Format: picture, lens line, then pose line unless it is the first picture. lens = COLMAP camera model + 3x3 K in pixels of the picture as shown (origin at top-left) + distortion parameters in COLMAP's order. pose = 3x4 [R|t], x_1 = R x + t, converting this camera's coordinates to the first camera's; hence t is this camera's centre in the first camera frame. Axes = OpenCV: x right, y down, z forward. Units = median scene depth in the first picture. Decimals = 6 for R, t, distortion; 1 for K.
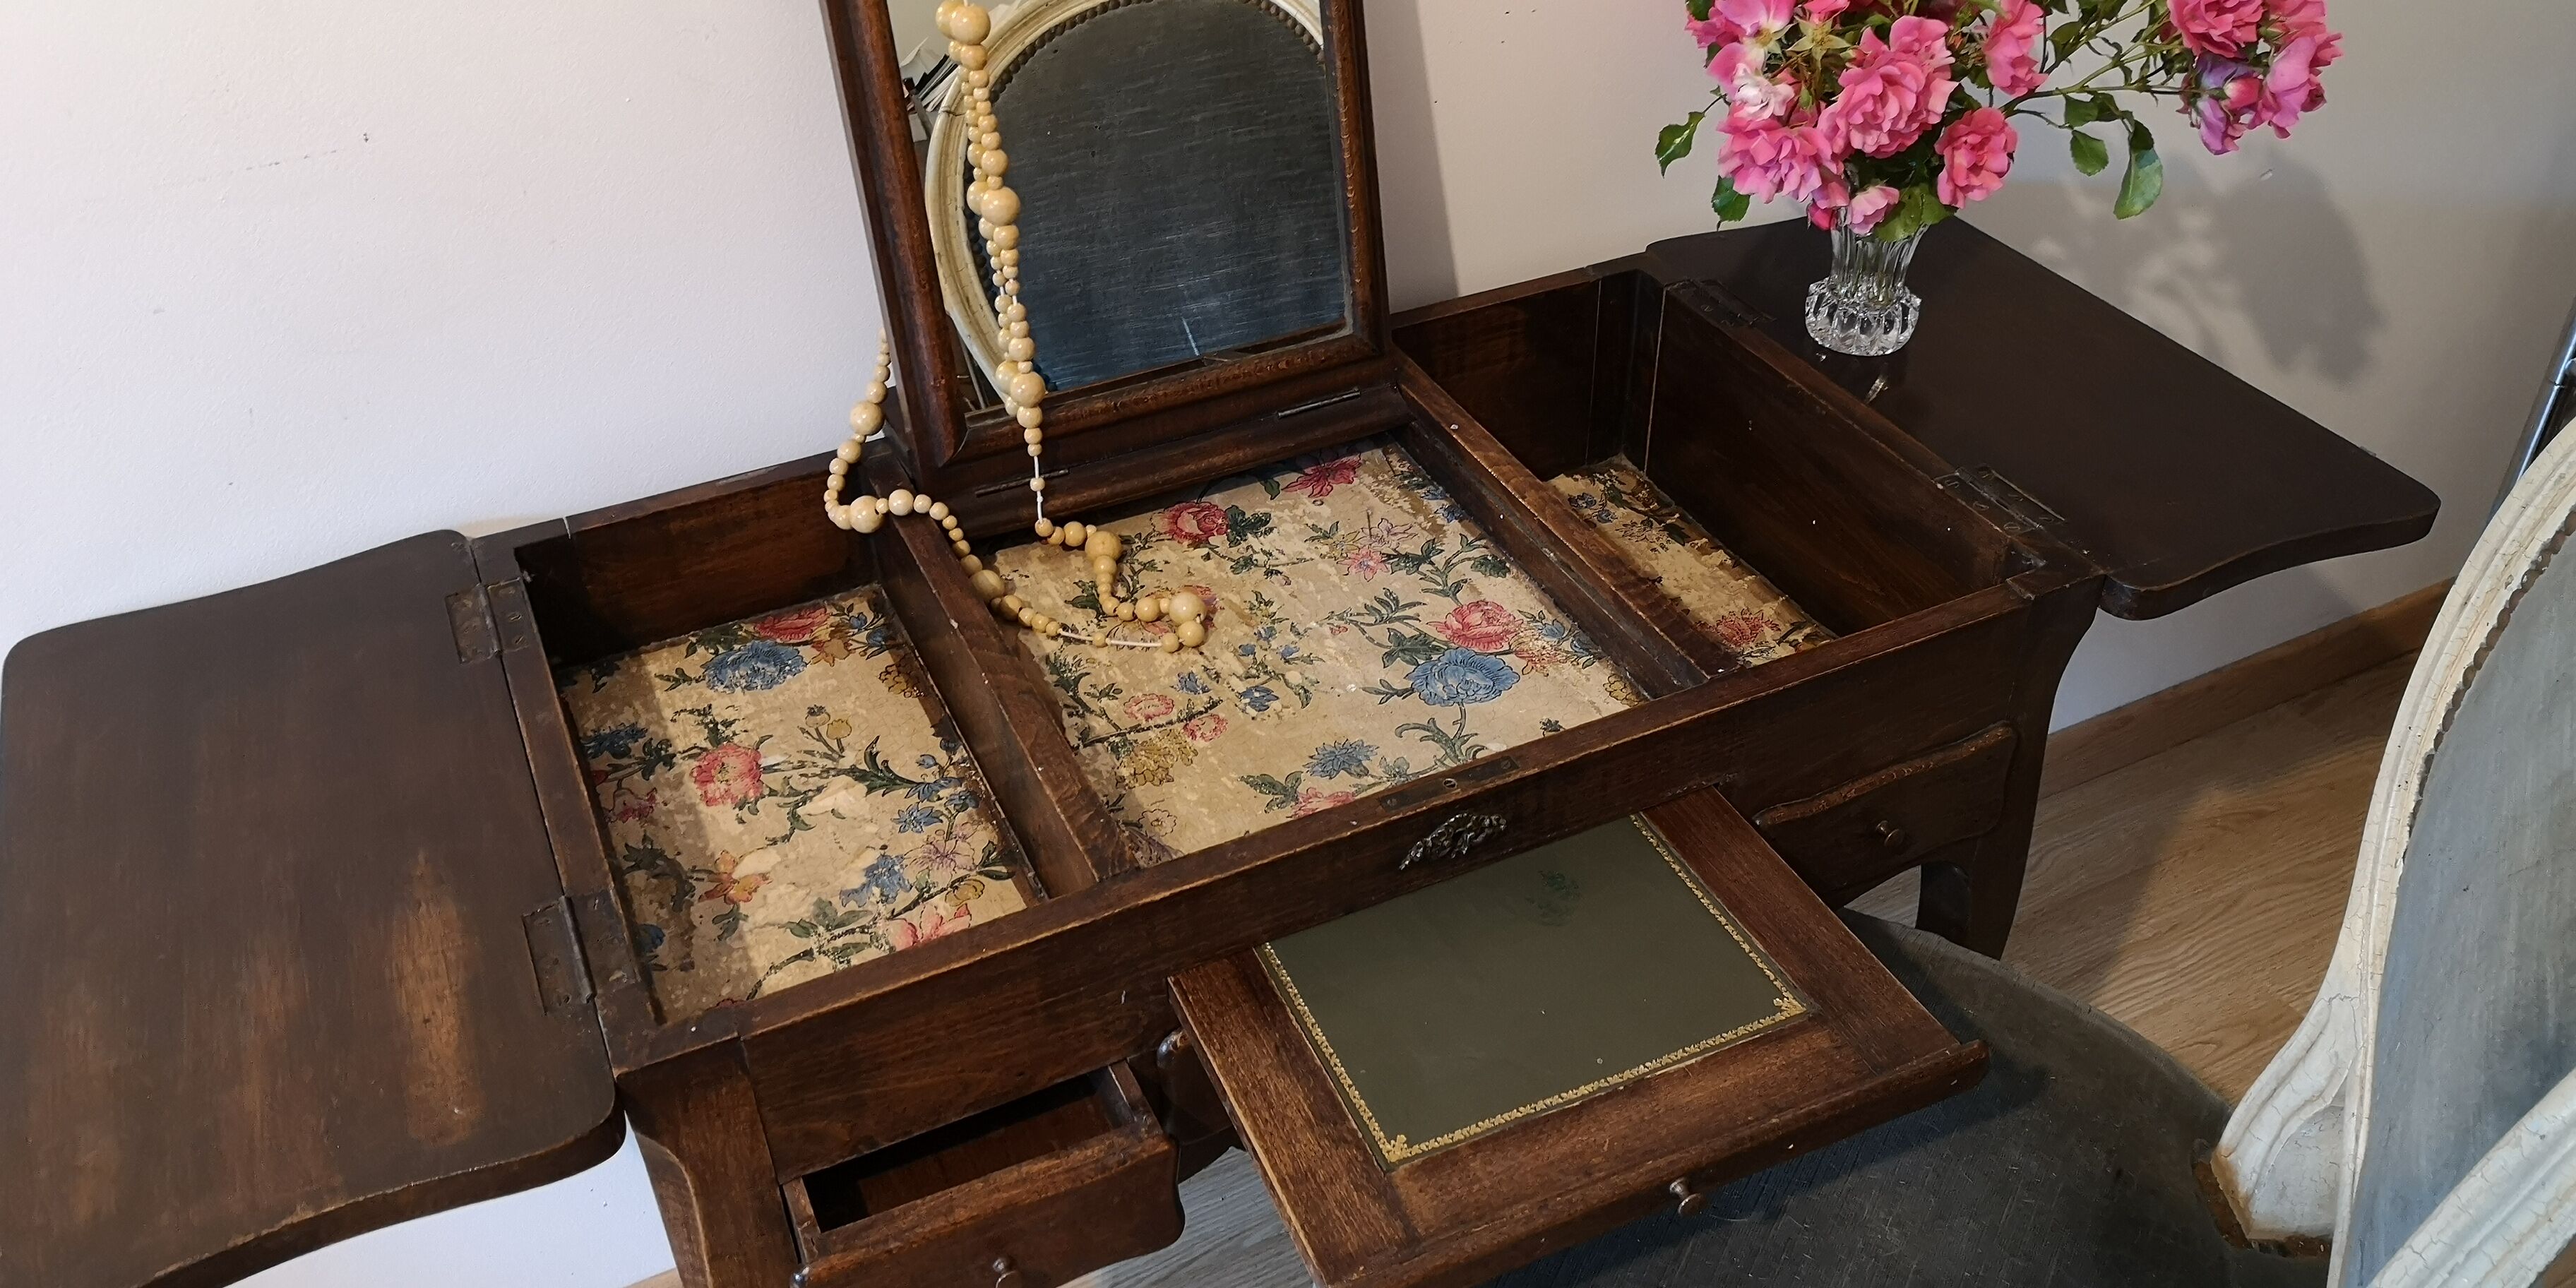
lens RADIAL K [[2037.5, 0, 1288.0], [0, 2037.5, 644.0], [0, 0, 1]] dist [0.130359, -0.472274]
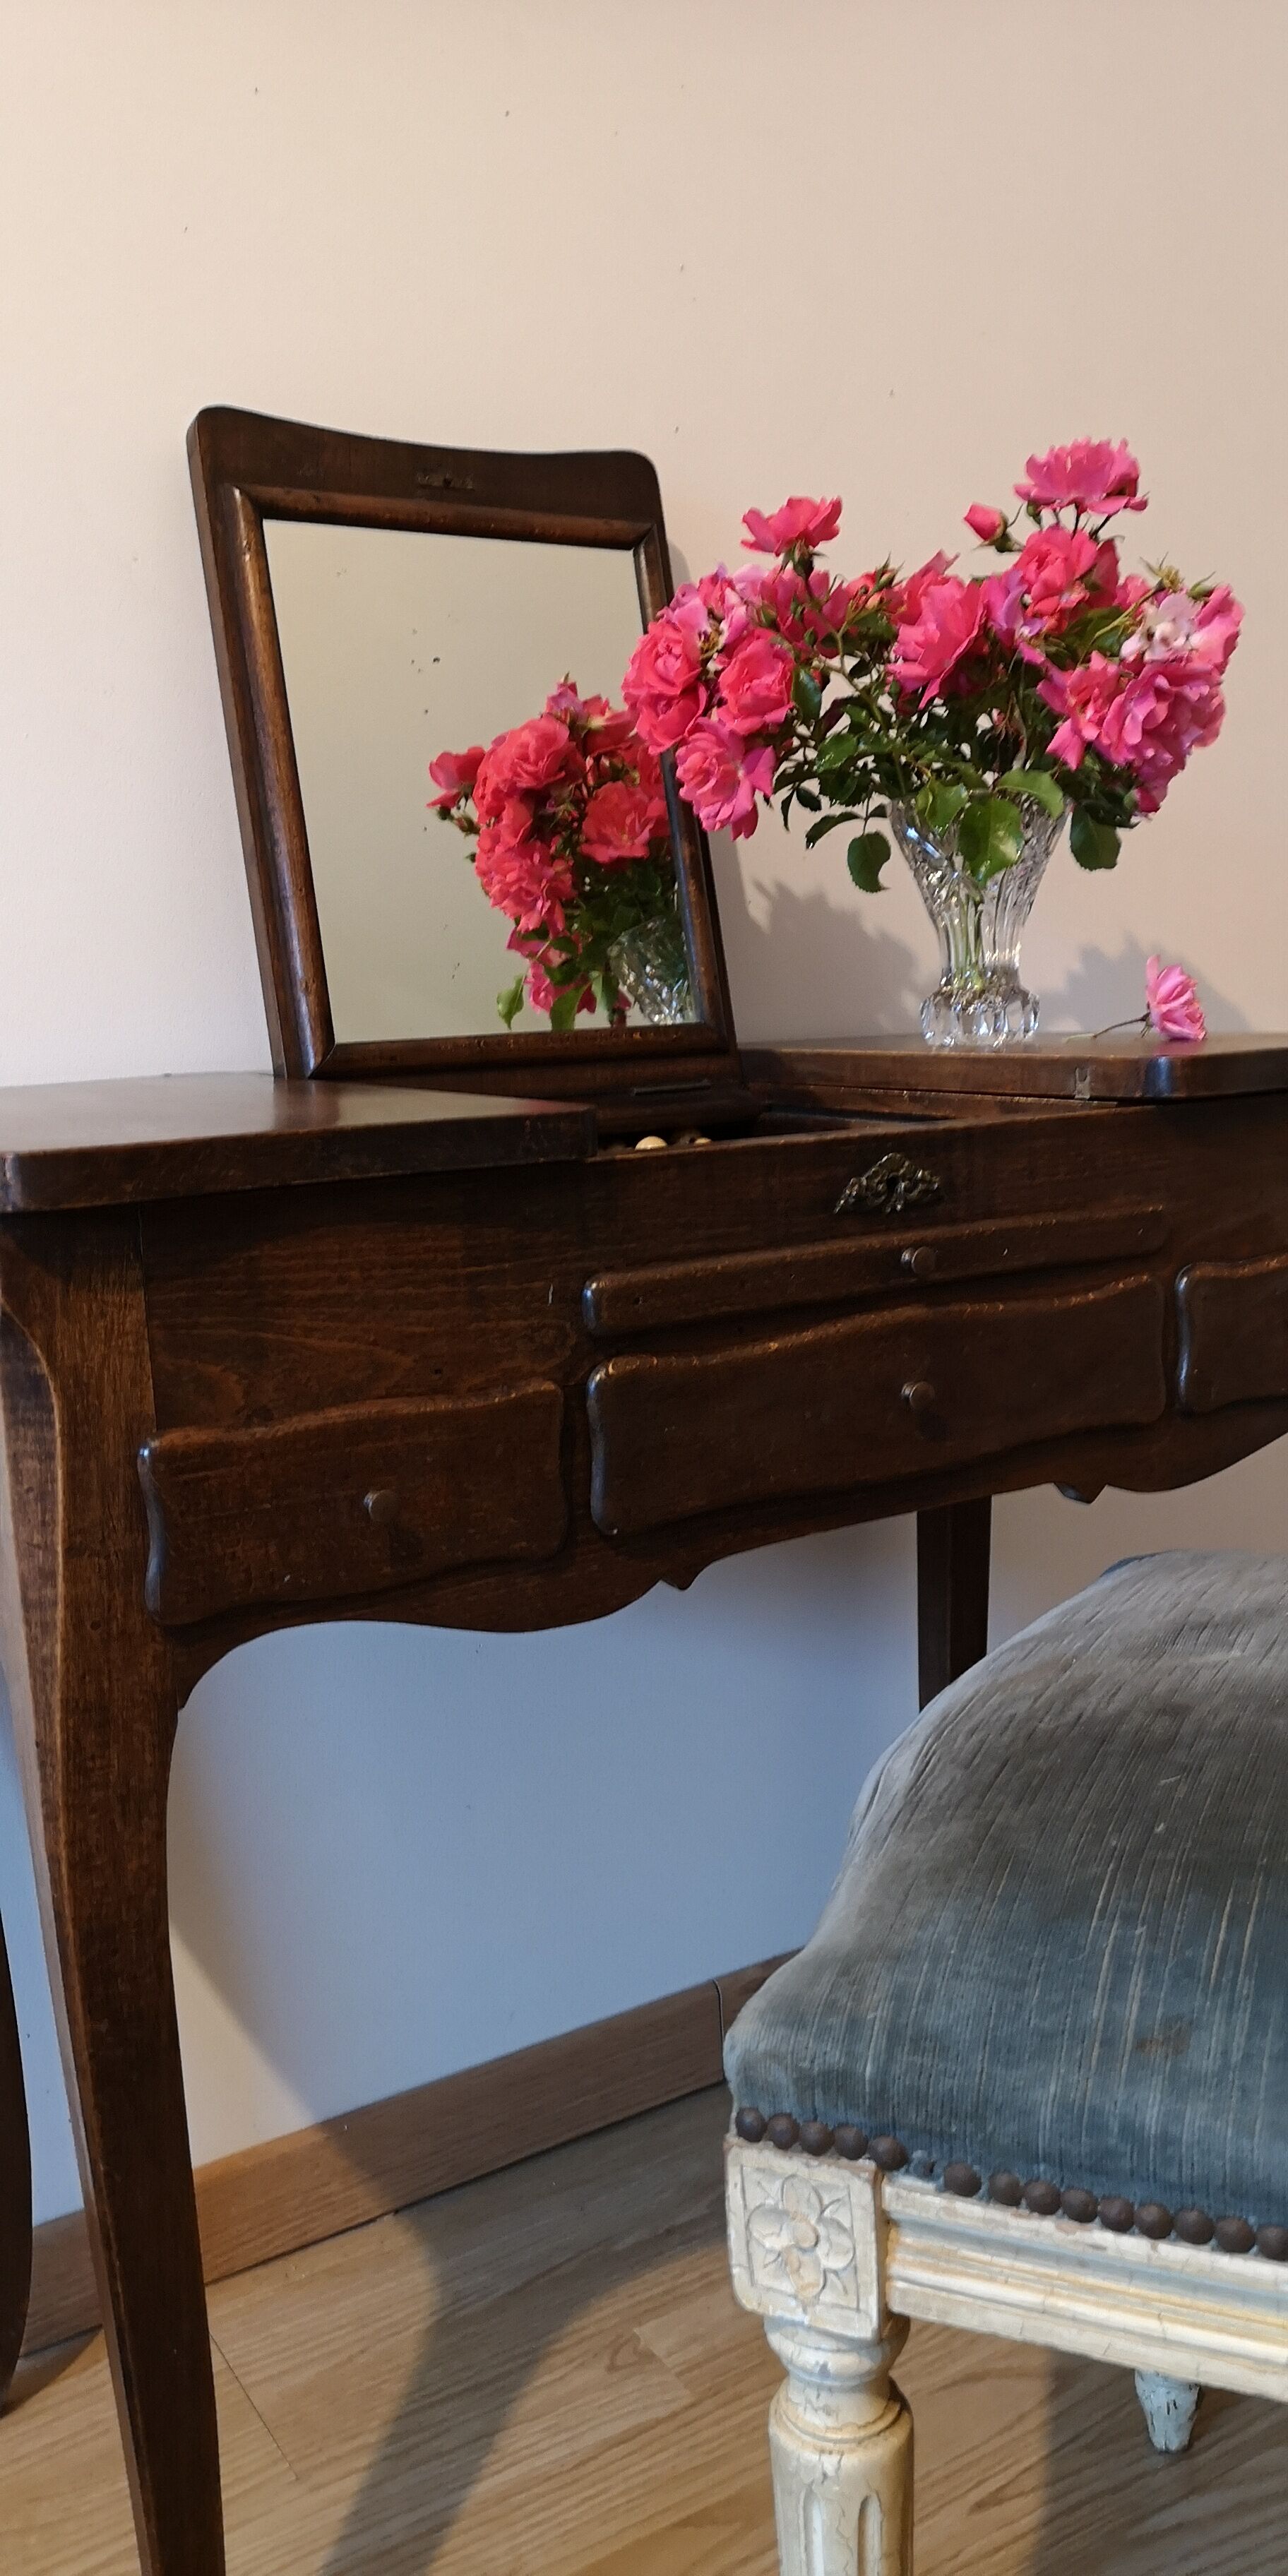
lens RADIAL K [[1975.8, 0, 644.0], [0, 1975.8, 1288.0], [0, 0, 1]] dist [0.048865, -0.045117]
pose [[0.996336, -0.033072, 0.078869, -0.089589], [0.065864, 0.884982, -0.460944, 0.474344], [-0.054553, 0.464449, 0.883918, 0.193774]]
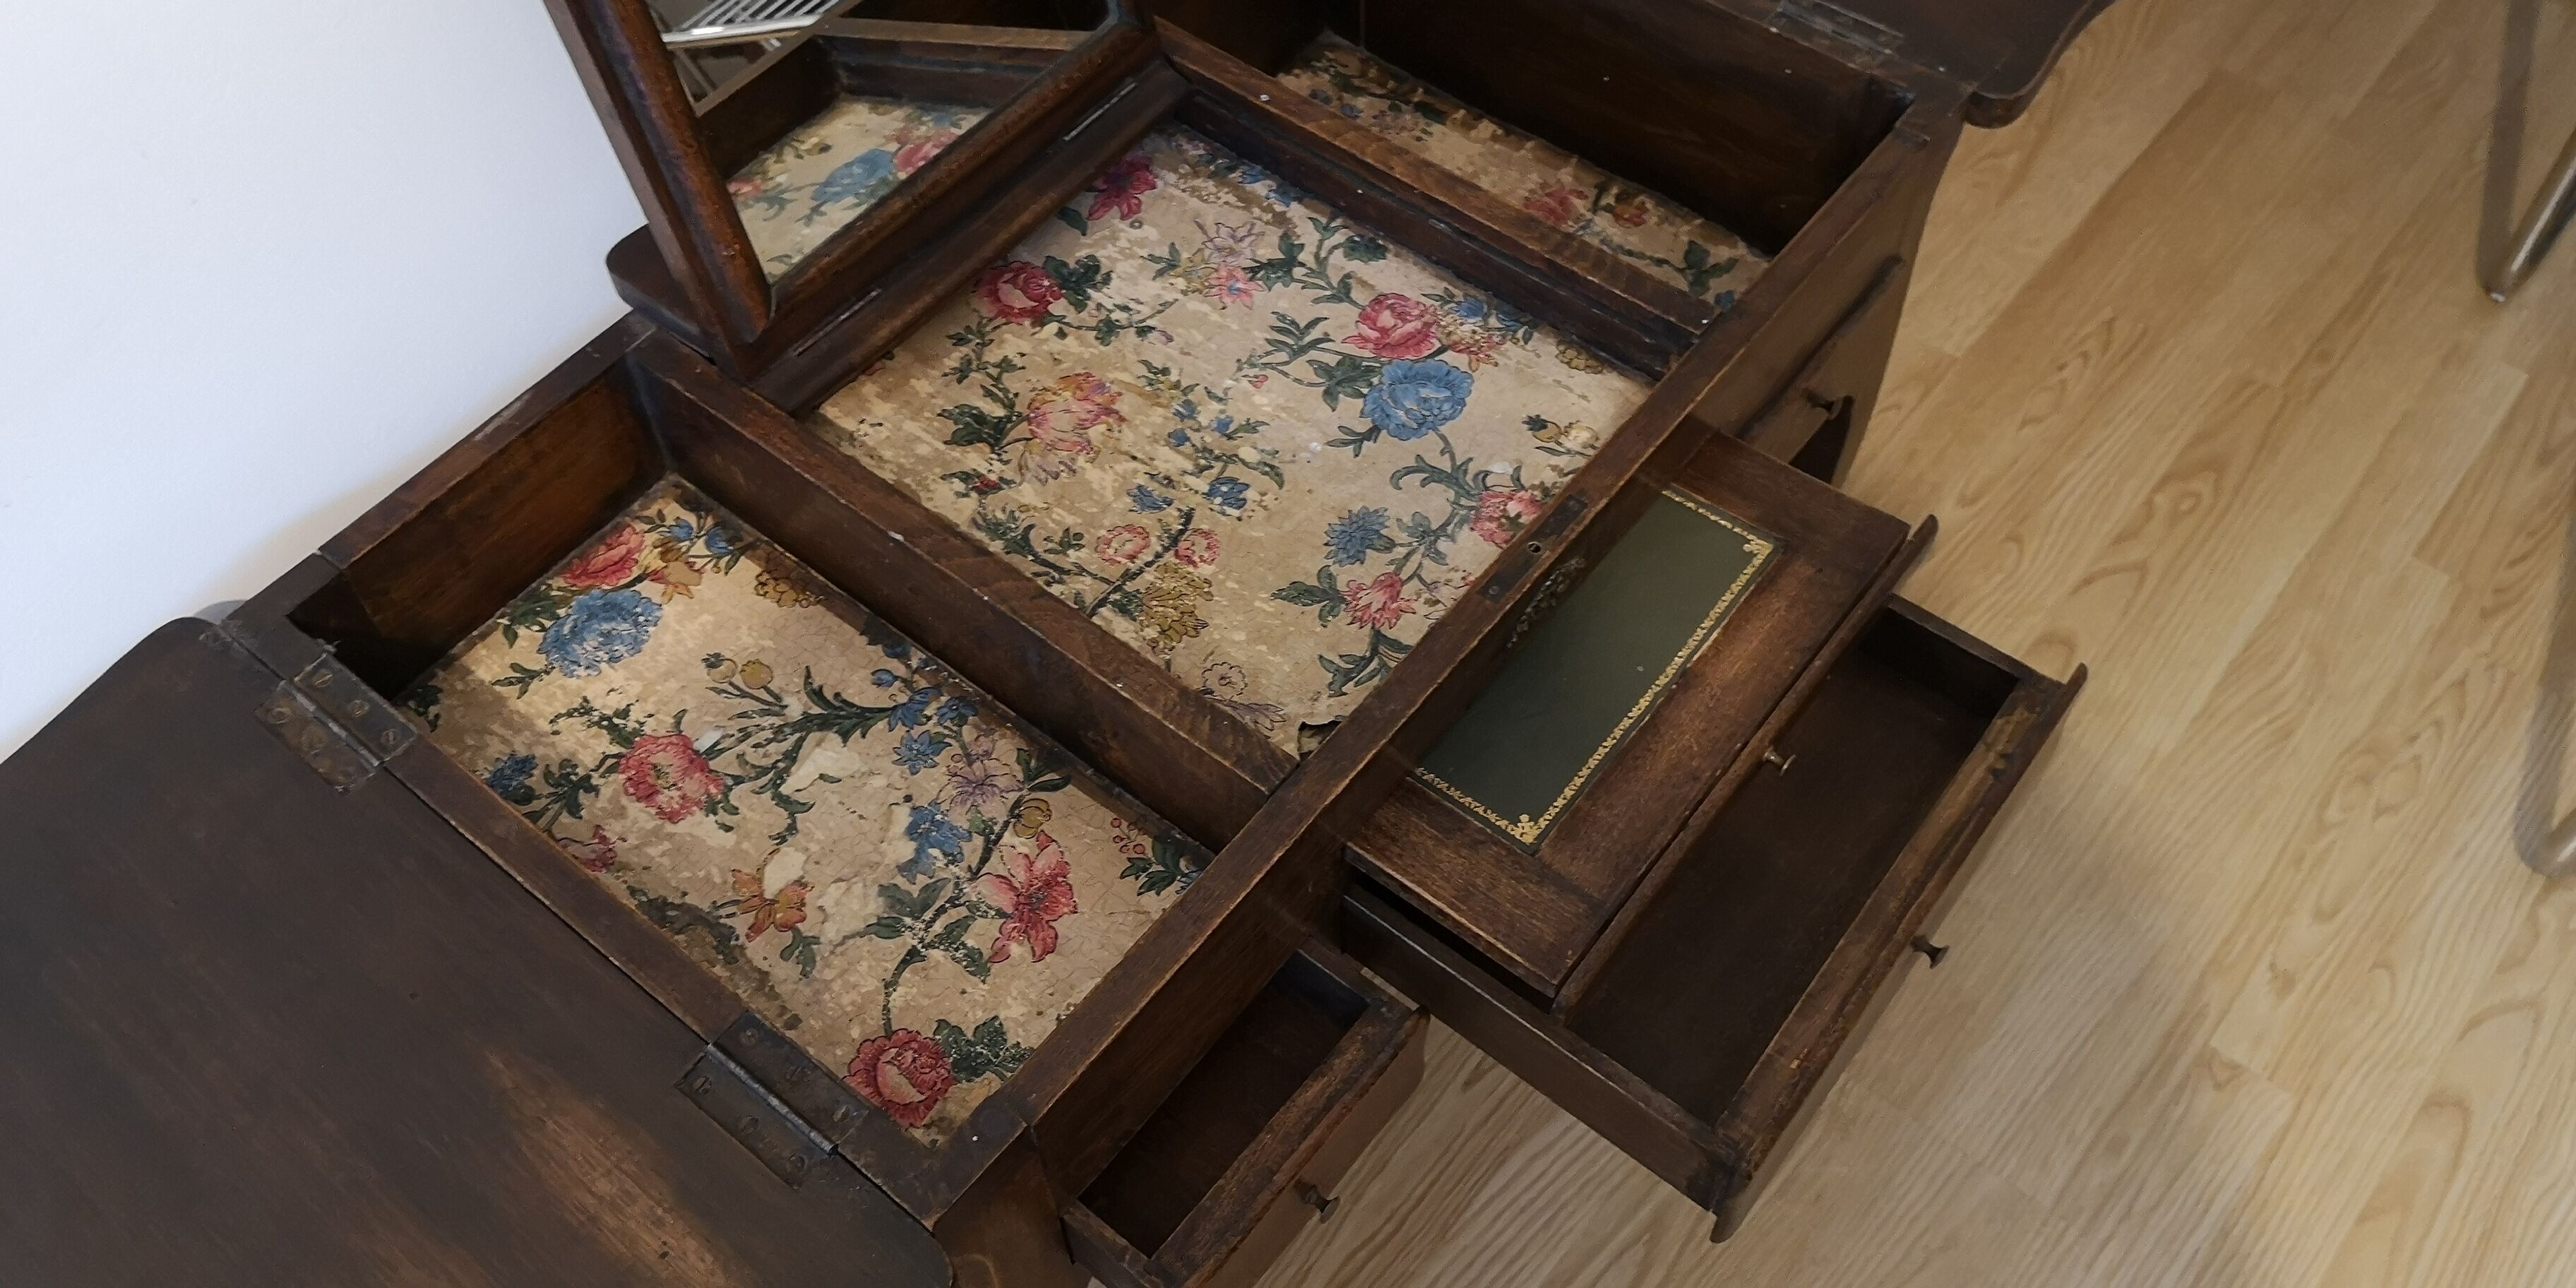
lens RADIAL K [[2089.1, 0, 1314.7], [0, 2089.1, 642.3], [0, 0, 1]] dist [0.069035, -0.233223]
pose [[0.896293, -0.353878, 0.267262, -0.245515], [0.259547, 0.907274, 0.330891, -0.204932], [-0.359575, -0.227209, 0.905032, 0.129088]]
